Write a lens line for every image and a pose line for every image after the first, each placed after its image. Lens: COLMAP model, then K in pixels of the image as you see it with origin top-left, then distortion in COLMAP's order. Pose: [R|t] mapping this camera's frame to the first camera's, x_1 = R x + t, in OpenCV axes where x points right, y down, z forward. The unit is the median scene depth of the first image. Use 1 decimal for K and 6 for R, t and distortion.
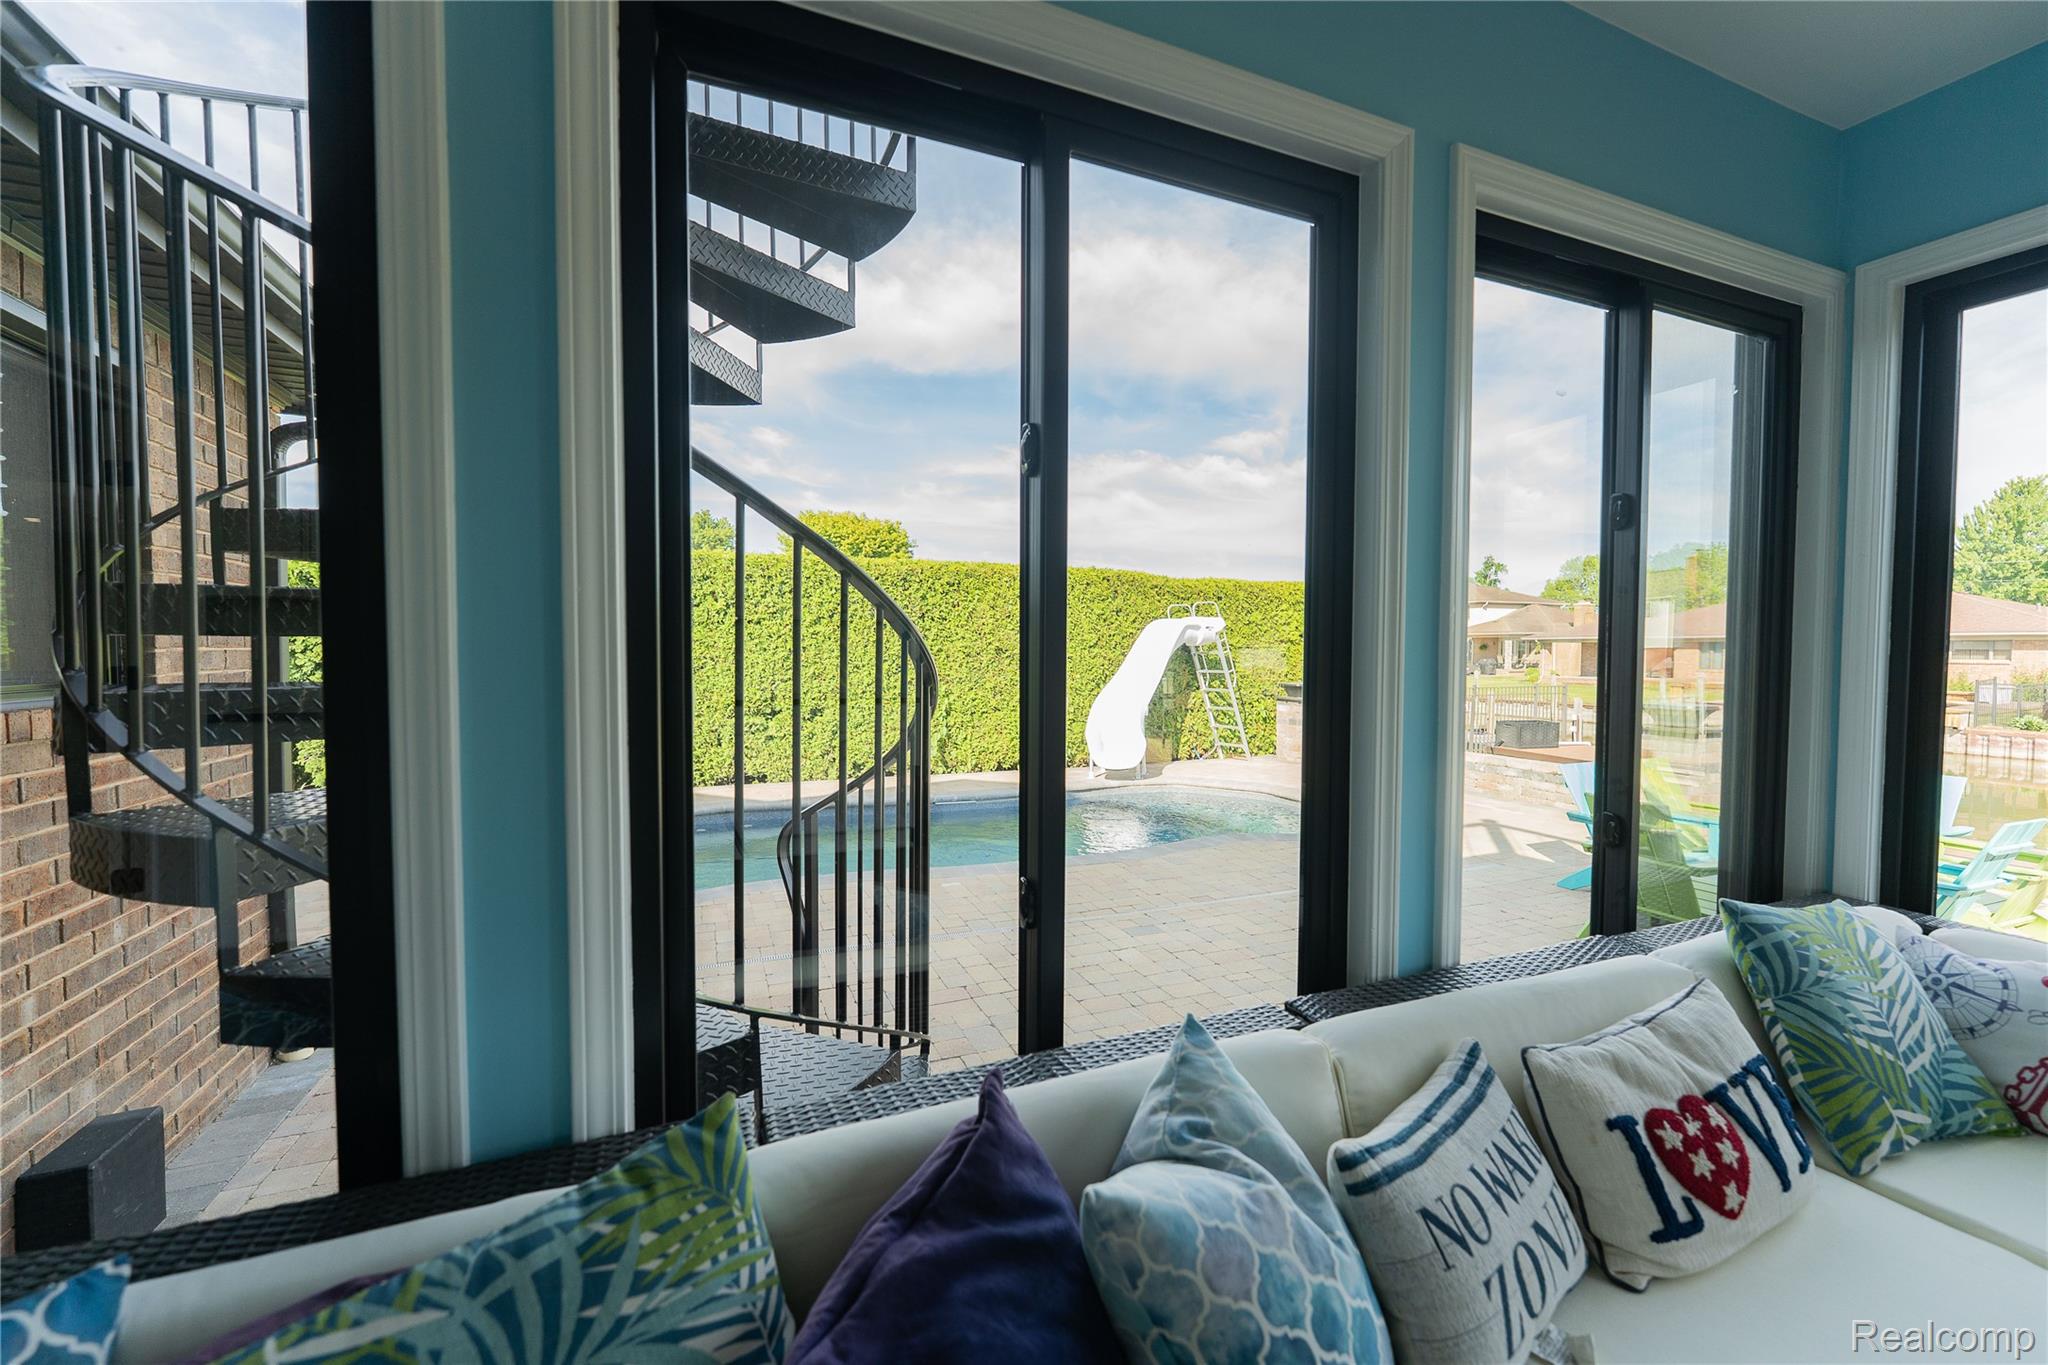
lens RADIAL K [[823.5, 0, 1039.6], [0, 823.5, 679.1], [0, 0, 1]] dist [0.002395, -0.001713]
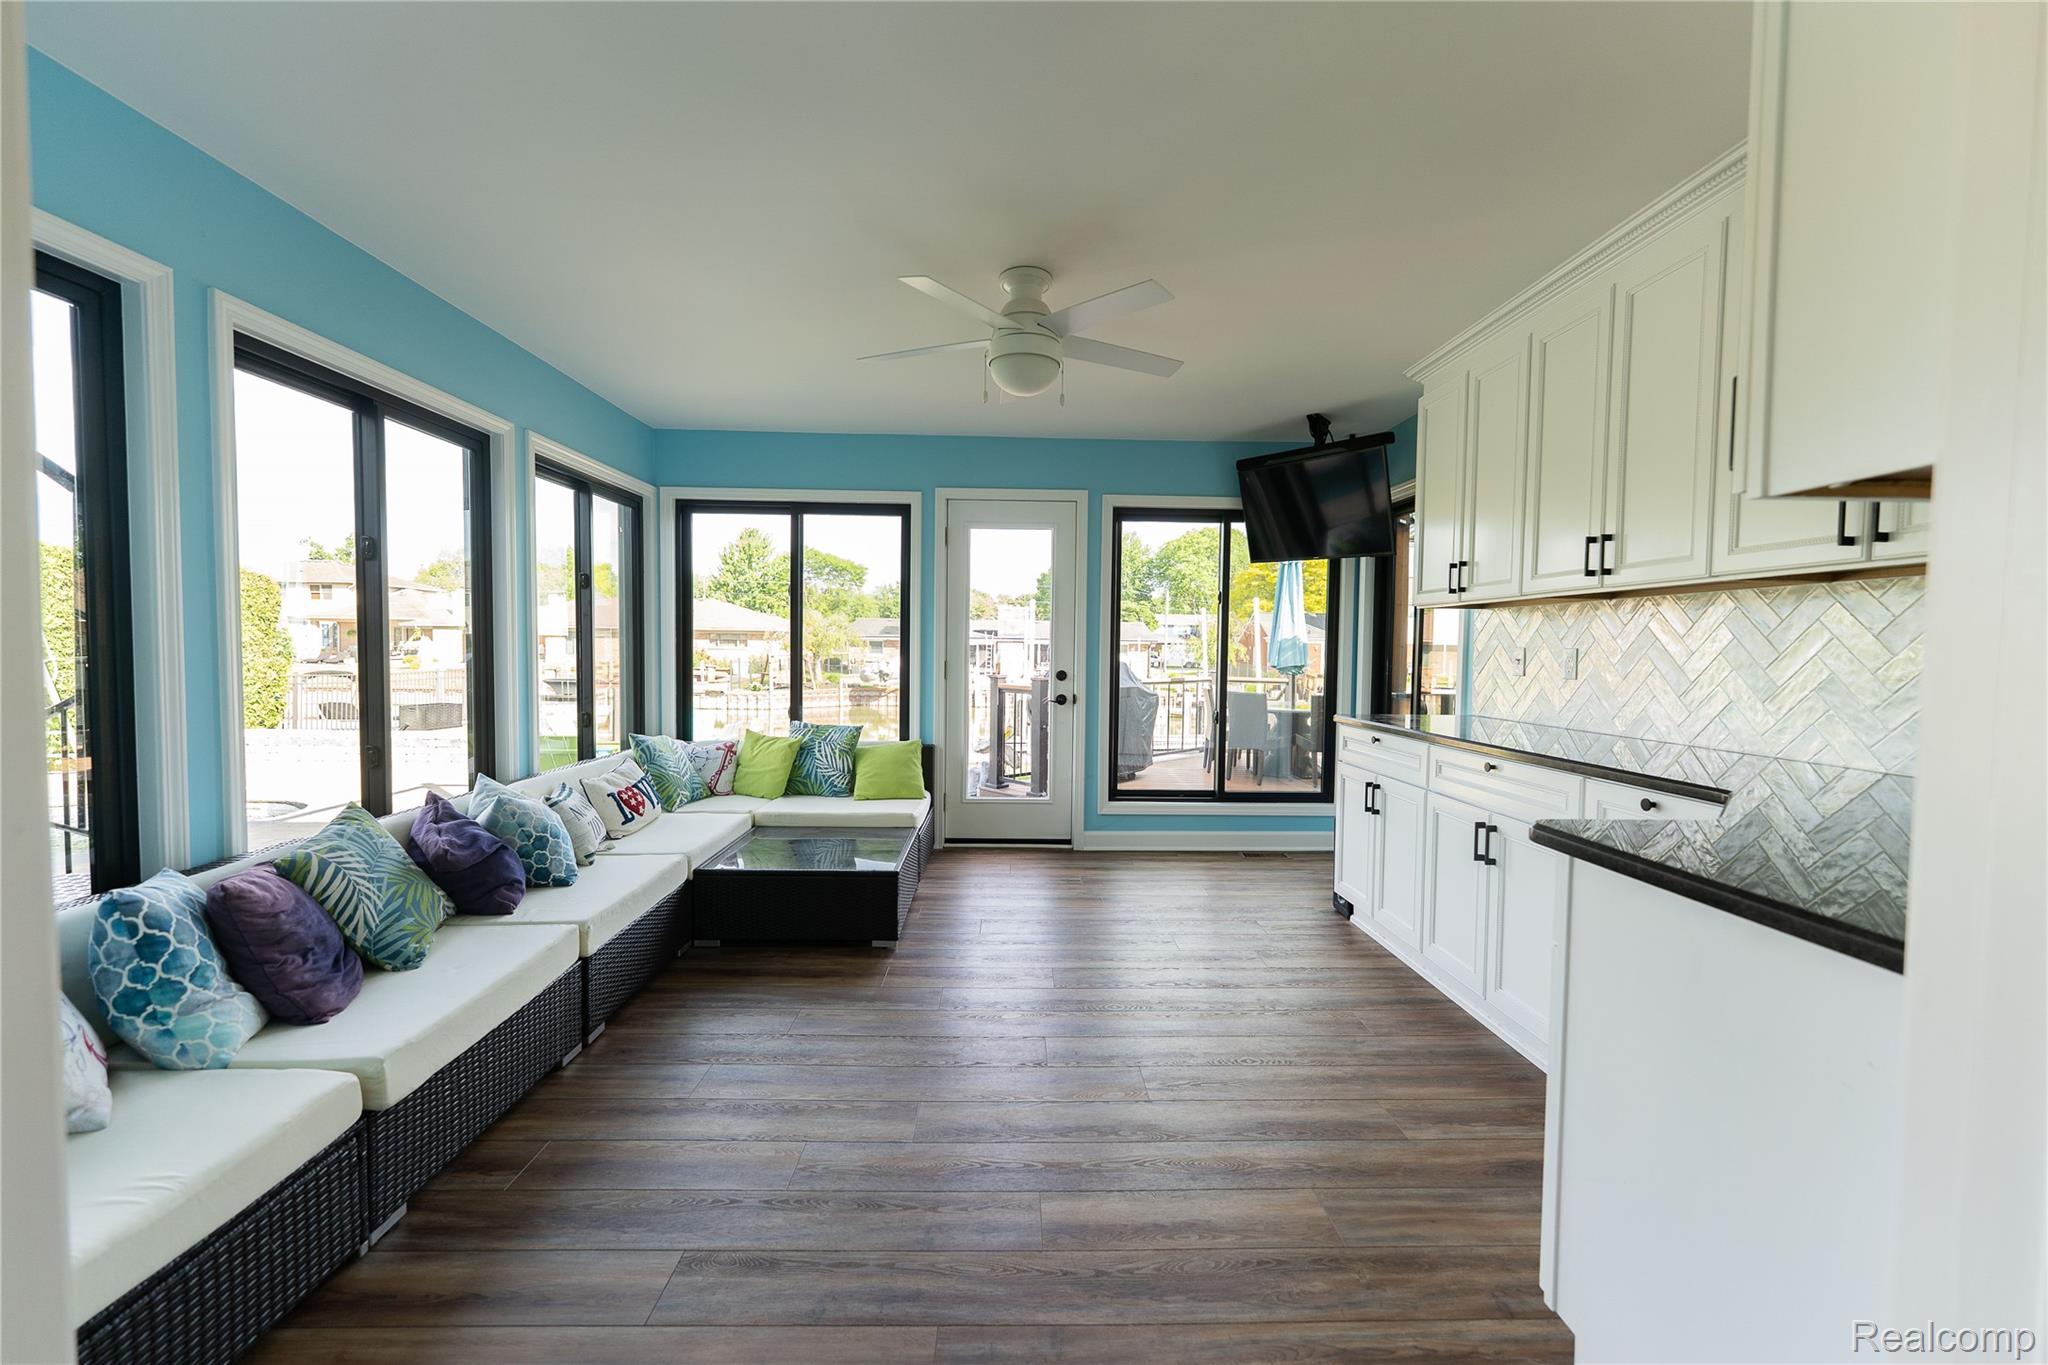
lens RADIAL K [[823.5, 0, 1027.6], [0, 823.5, 678.4], [0, 0, 1]] dist [0.002395, -0.001713]
pose [[0.370395, -0.036345, 0.928163, -0.986438], [0.022796, 0.999289, 0.030033, 0.028637], [-0.928595, 0.010035, 0.370960, -1.007822]]
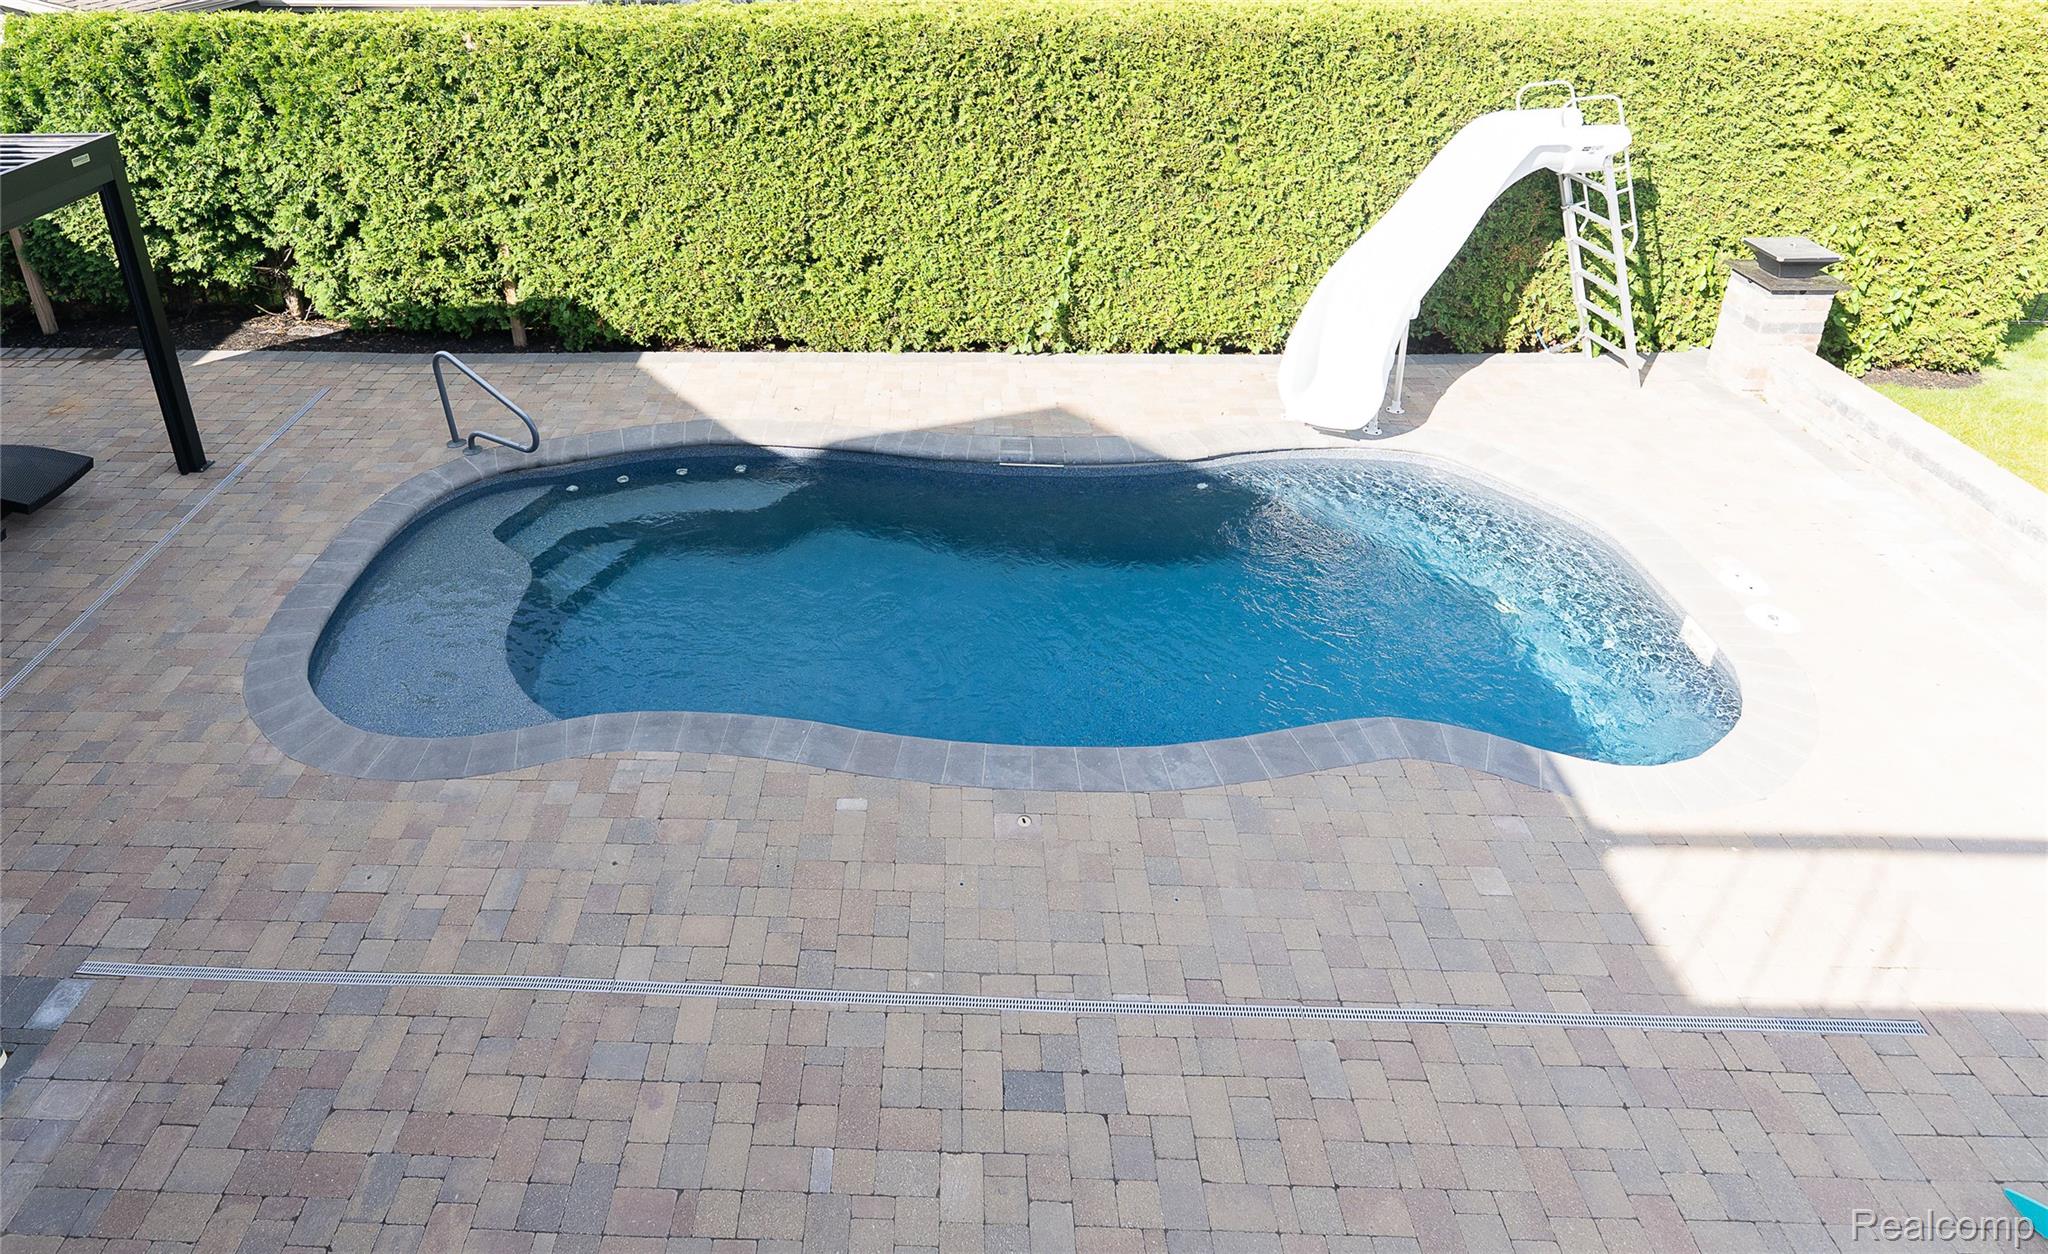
lens RADIAL K [[1180.6, 0, 902.9], [0, 1180.6, 311.2], [0, 0, 1]] dist [-0.005605, -0.002846]
pose [[0.905535, 0.144497, -0.398908, 0.851200], [0.004543, 0.936860, 0.349674, -1.544877], [0.424248, -0.318455, 0.847703, 1.099894]]
